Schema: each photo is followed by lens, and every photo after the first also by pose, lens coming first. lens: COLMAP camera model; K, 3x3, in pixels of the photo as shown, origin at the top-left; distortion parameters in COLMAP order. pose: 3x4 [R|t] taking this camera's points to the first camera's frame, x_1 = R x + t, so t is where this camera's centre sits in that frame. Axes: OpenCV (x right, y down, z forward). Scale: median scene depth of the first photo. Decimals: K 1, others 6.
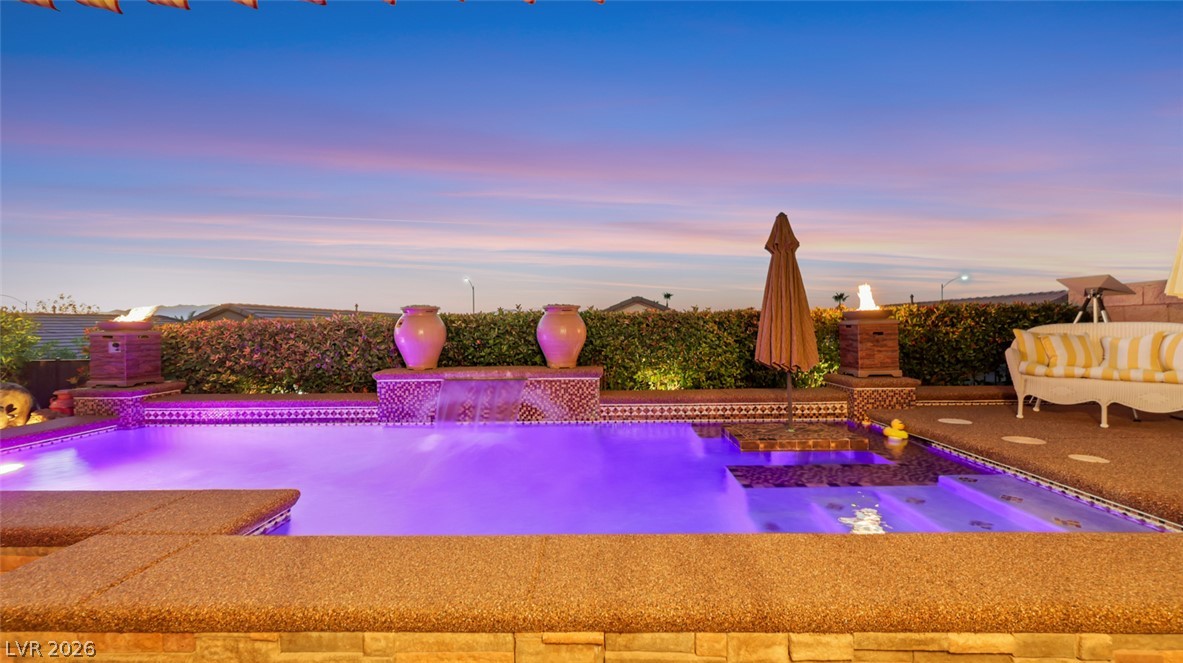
lens RADIAL K [[485.4, 0, 591.2], [0, 485.4, 326.4], [0, 0, 1]] dist [-0.000822, -0.000027]
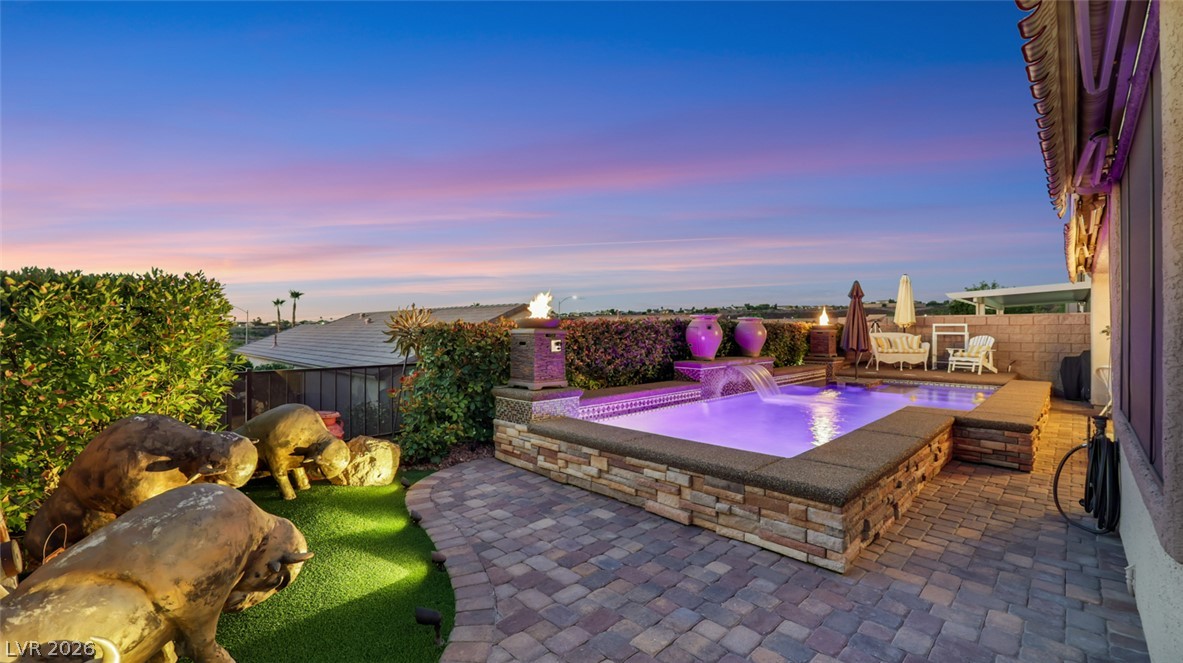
lens RADIAL K [[485.4, 0, 591.2], [0, 485.4, 326.4], [0, 0, 1]] dist [-0.000822, -0.000027]
pose [[0.687447, 0.020969, 0.725932, -1.651643], [-0.012985, 0.999778, -0.016583, 0.019676], [-0.726118, 0.001974, 0.687567, 0.299876]]
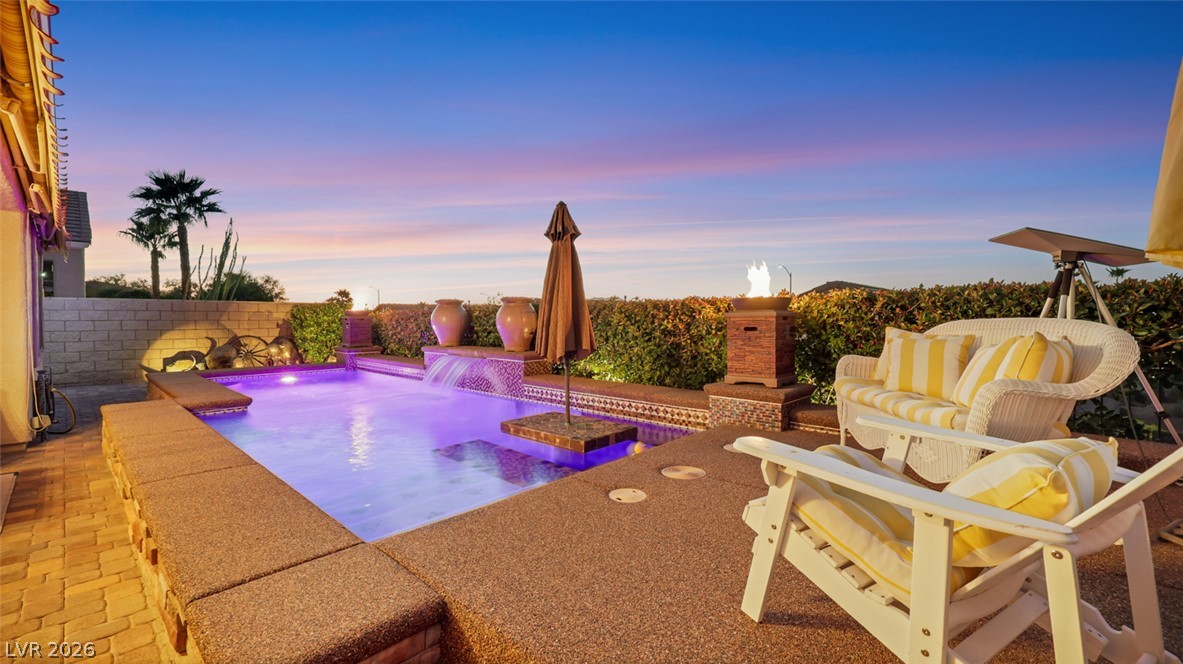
lens RADIAL K [[489.1, 0, 591.5], [0, 489.1, 332.0], [0, 0, 1]] dist [-0.002254, -0.000258]
pose [[0.749429, 0.031416, -0.661339, 0.898046], [-0.007992, 0.999230, 0.038410, -0.008486], [0.662037, -0.023500, 0.749103, 0.244934]]
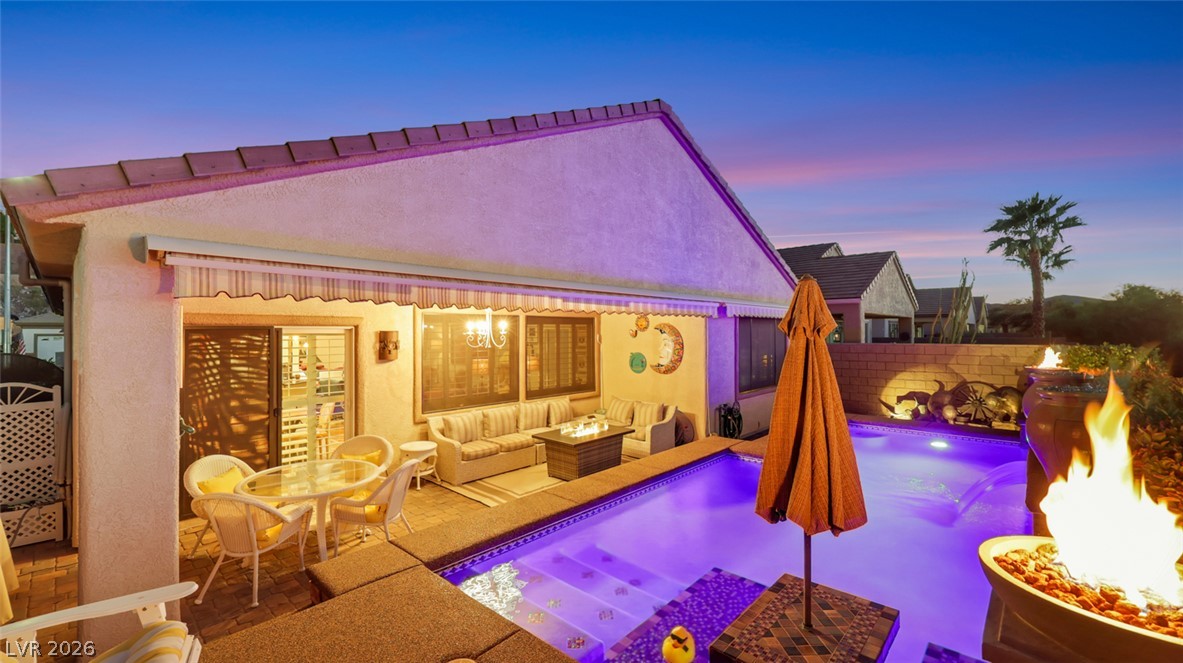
lens RADIAL K [[484.3, 0, 591.5], [0, 484.3, 331.5], [0, 0, 1]] dist [-0.000877, 0.000275]
pose [[-0.659512, 0.013486, -0.751573, 0.859861], [0.015412, 0.999871, 0.004417, -0.137973], [0.751536, -0.008671, -0.659635, 0.991684]]
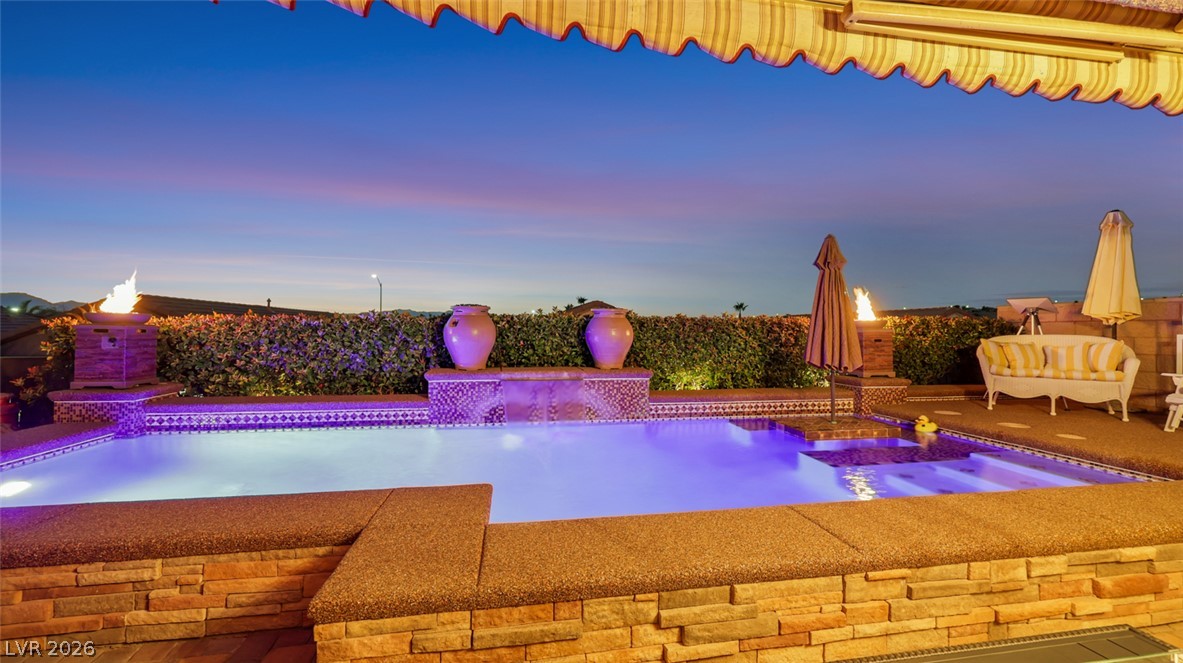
lens RADIAL K [[494.5, 0, 592.9], [0, 494.5, 326.1], [0, 0, 1]] dist [-0.000481, 0.000251]
pose [[0.978571, 0.021555, 0.204778, -0.329087], [-0.019810, 0.999748, -0.010569, 0.005632], [-0.204954, 0.006286, 0.978751, -0.035491]]
